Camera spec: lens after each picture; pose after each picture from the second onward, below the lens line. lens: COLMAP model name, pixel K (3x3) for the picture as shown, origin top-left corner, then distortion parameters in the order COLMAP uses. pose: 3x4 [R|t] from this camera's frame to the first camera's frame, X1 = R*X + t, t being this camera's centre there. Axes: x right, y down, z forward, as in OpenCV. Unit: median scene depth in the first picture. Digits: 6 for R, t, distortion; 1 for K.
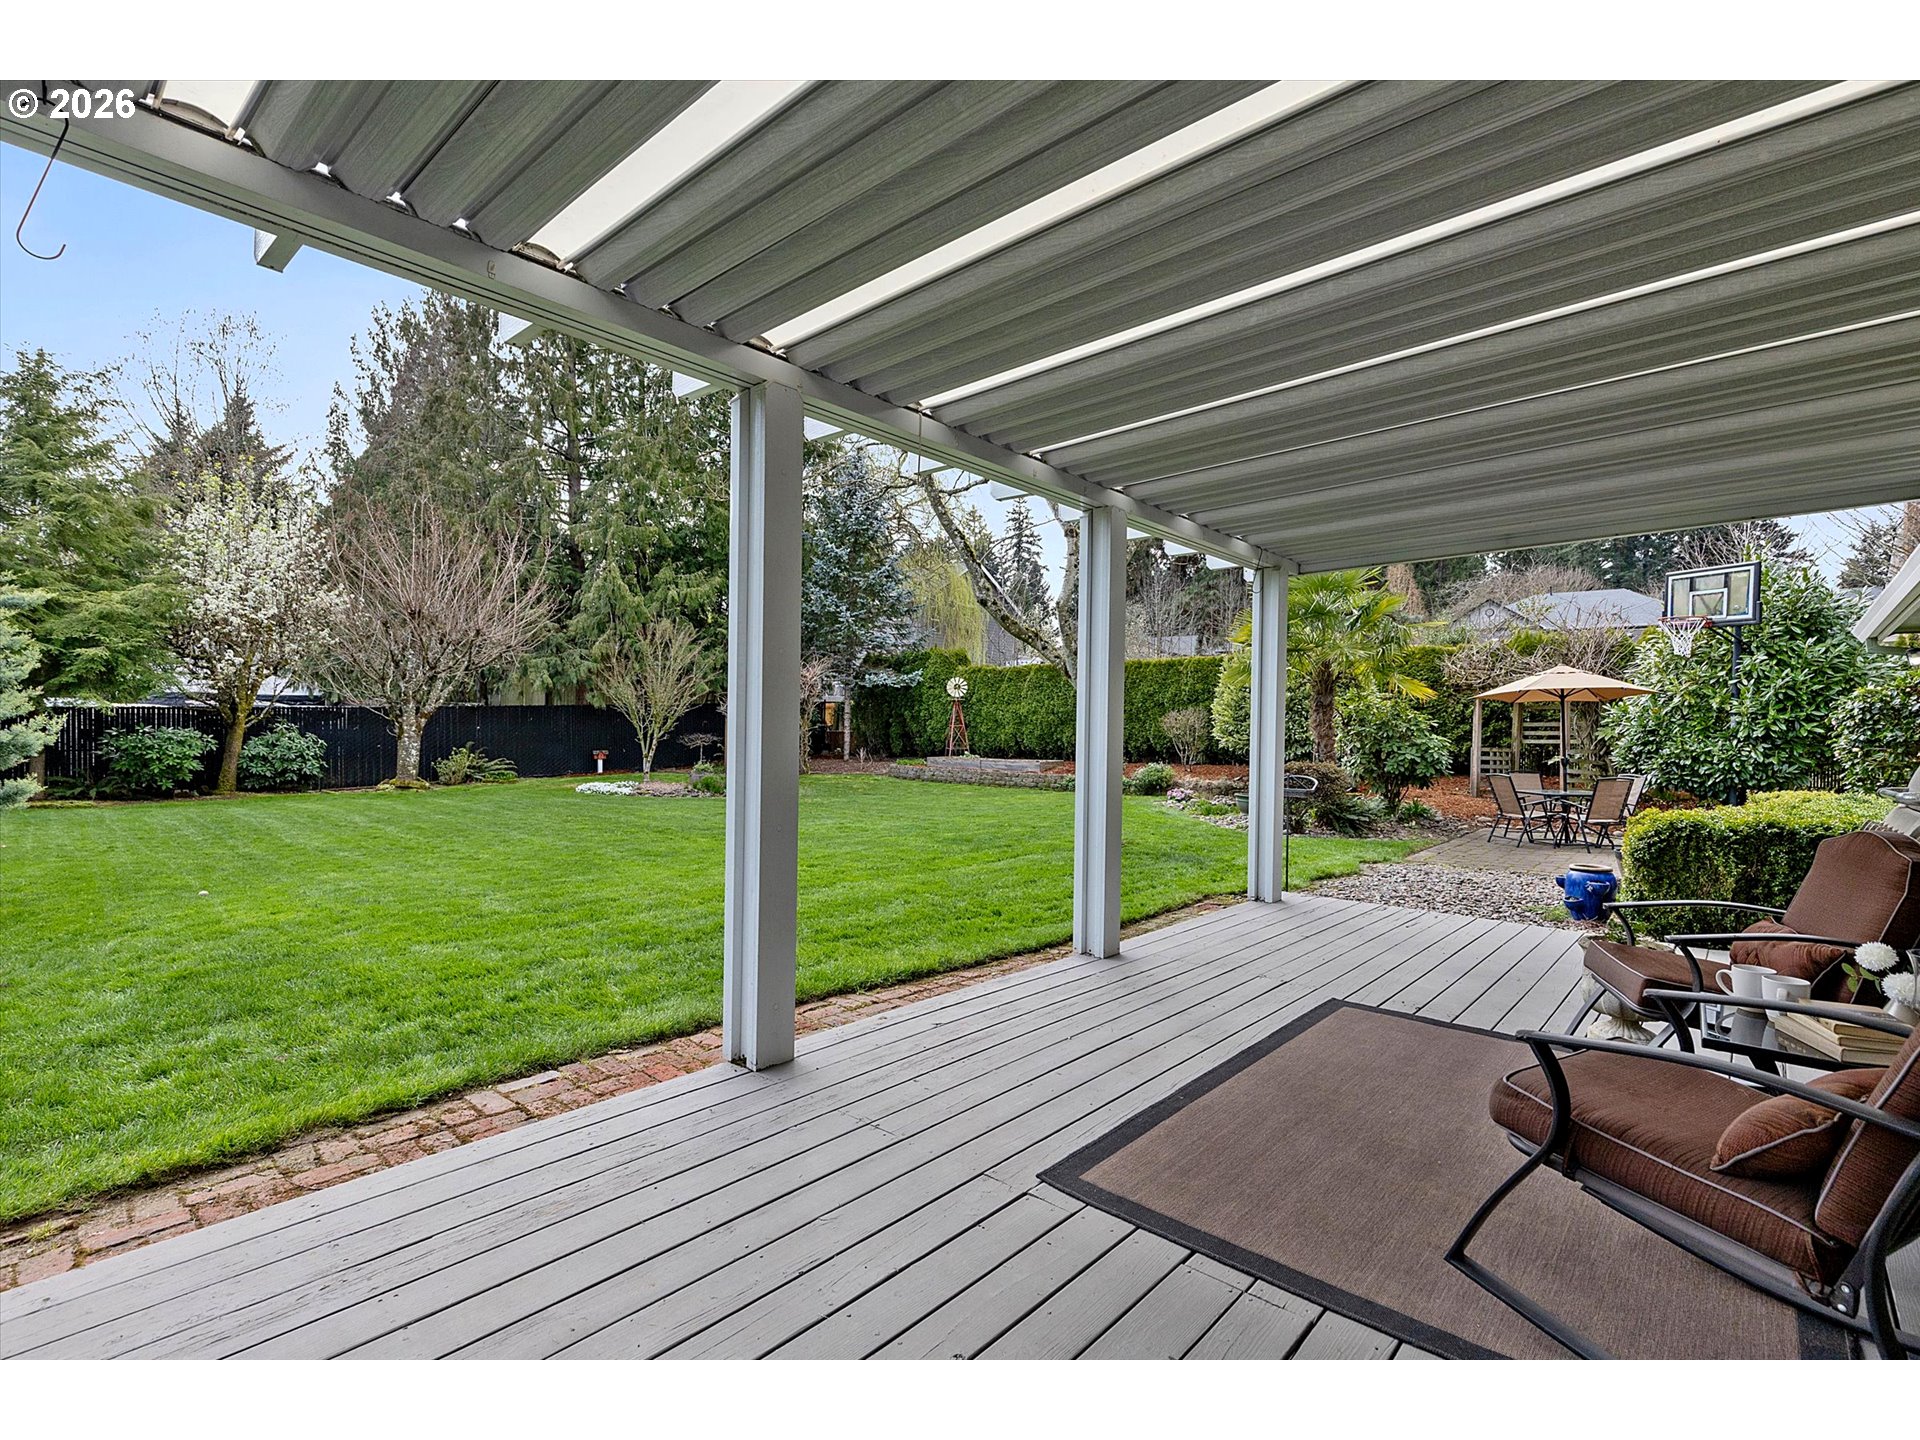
lens RADIAL K [[903.5, 0, 946.9], [0, 903.5, 725.5], [0, 0, 1]] dist [0.001076, 0.000699]
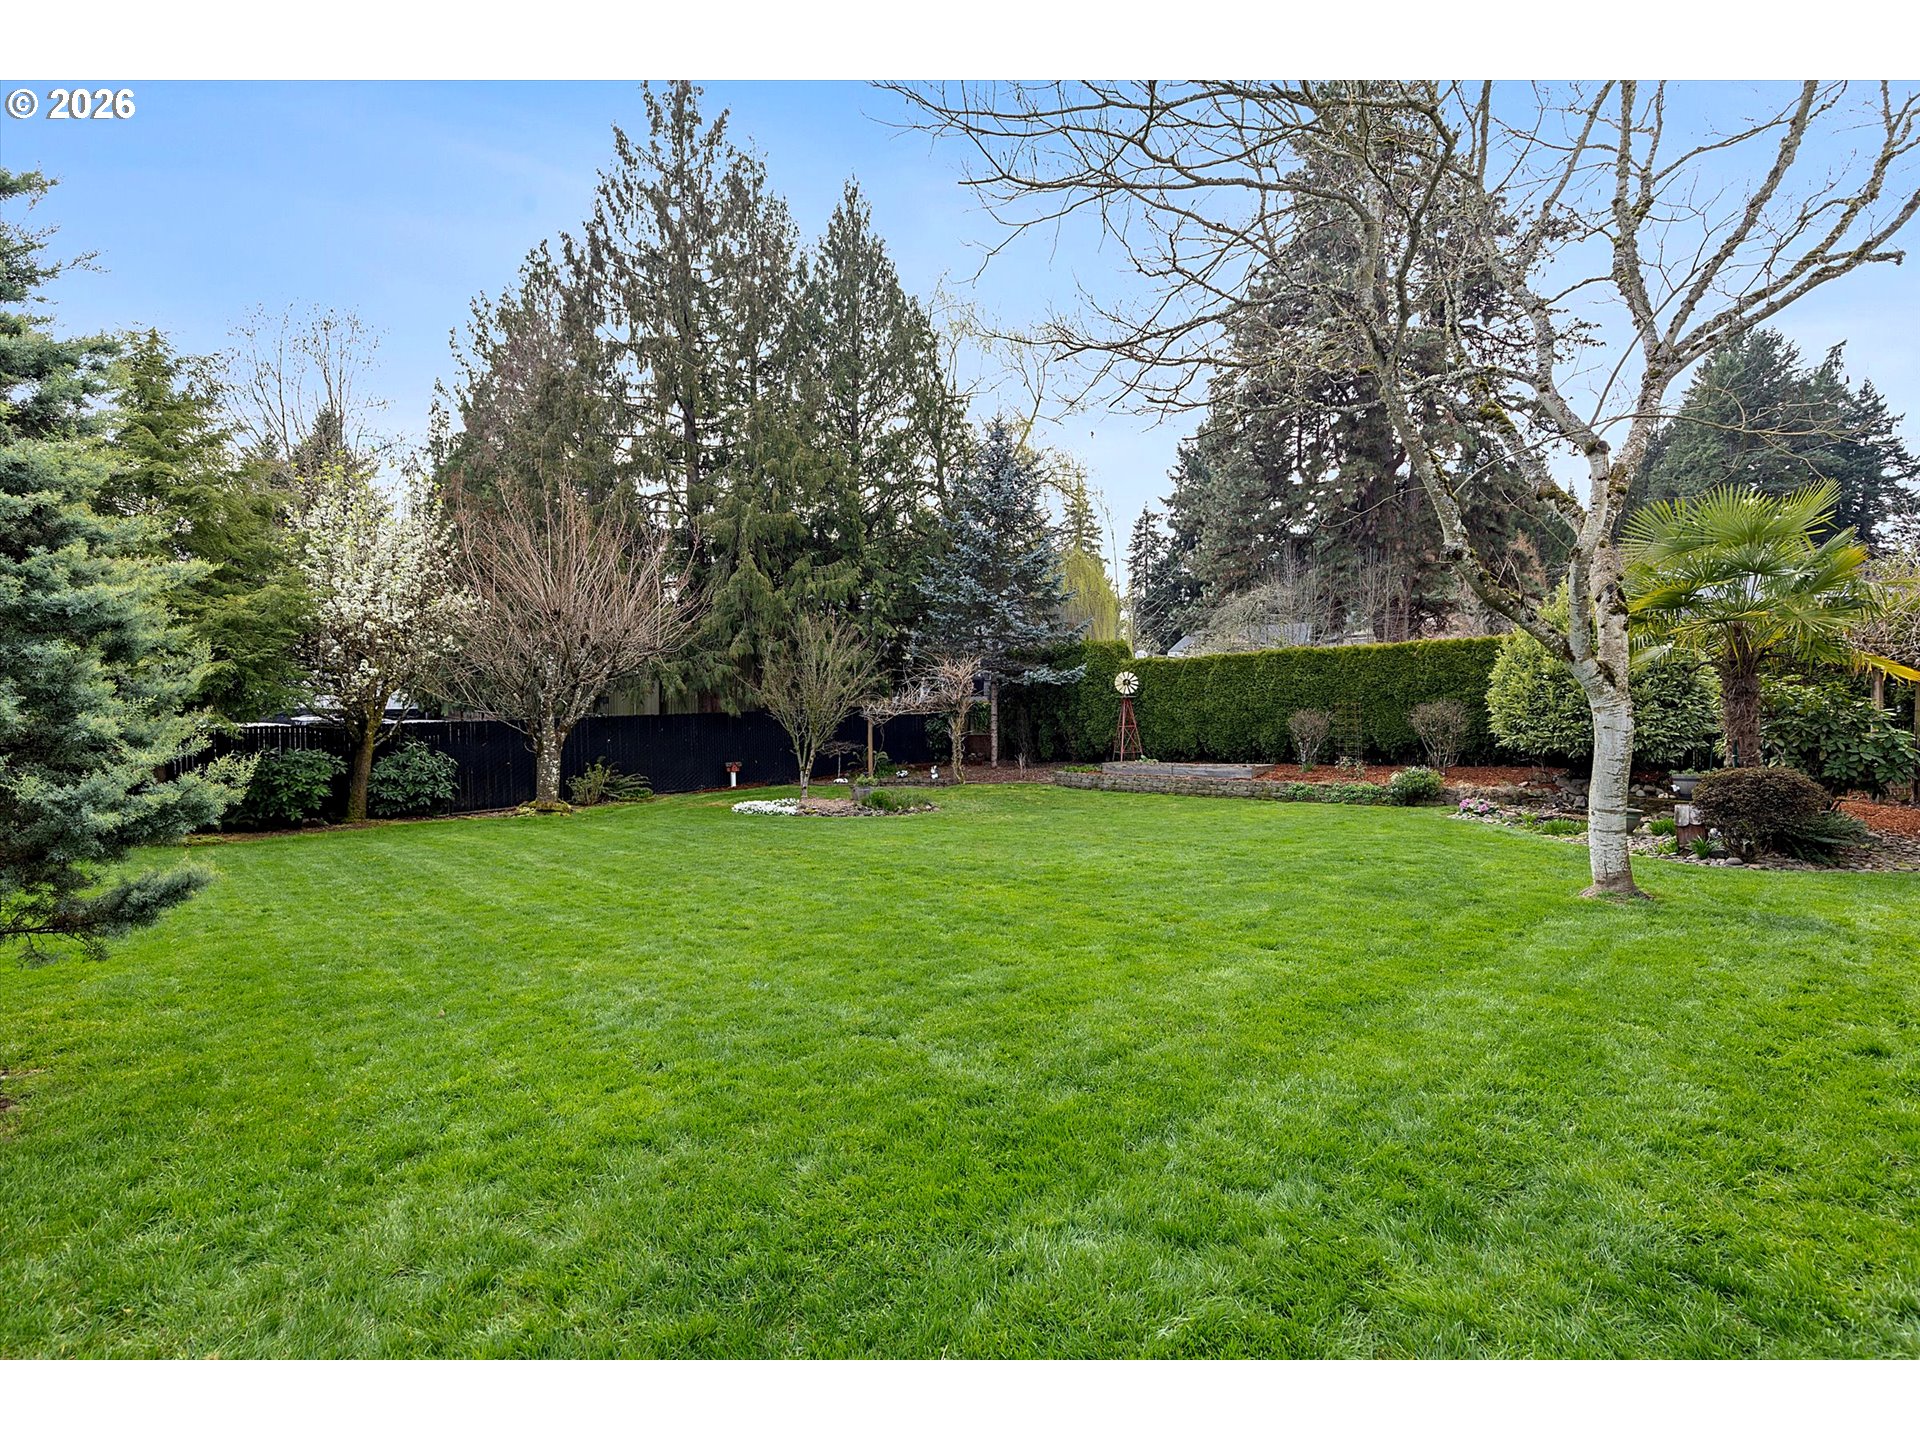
lens RADIAL K [[911.4, 0, 951.0], [0, 911.4, 724.9], [0, 0, 1]] dist [-0.002860, -0.000813]
pose [[0.998012, -0.022247, -0.058968, -0.141783], [0.022262, 0.999752, -0.000397, -0.006067], [0.058963, -0.000916, 0.998260, 0.125510]]
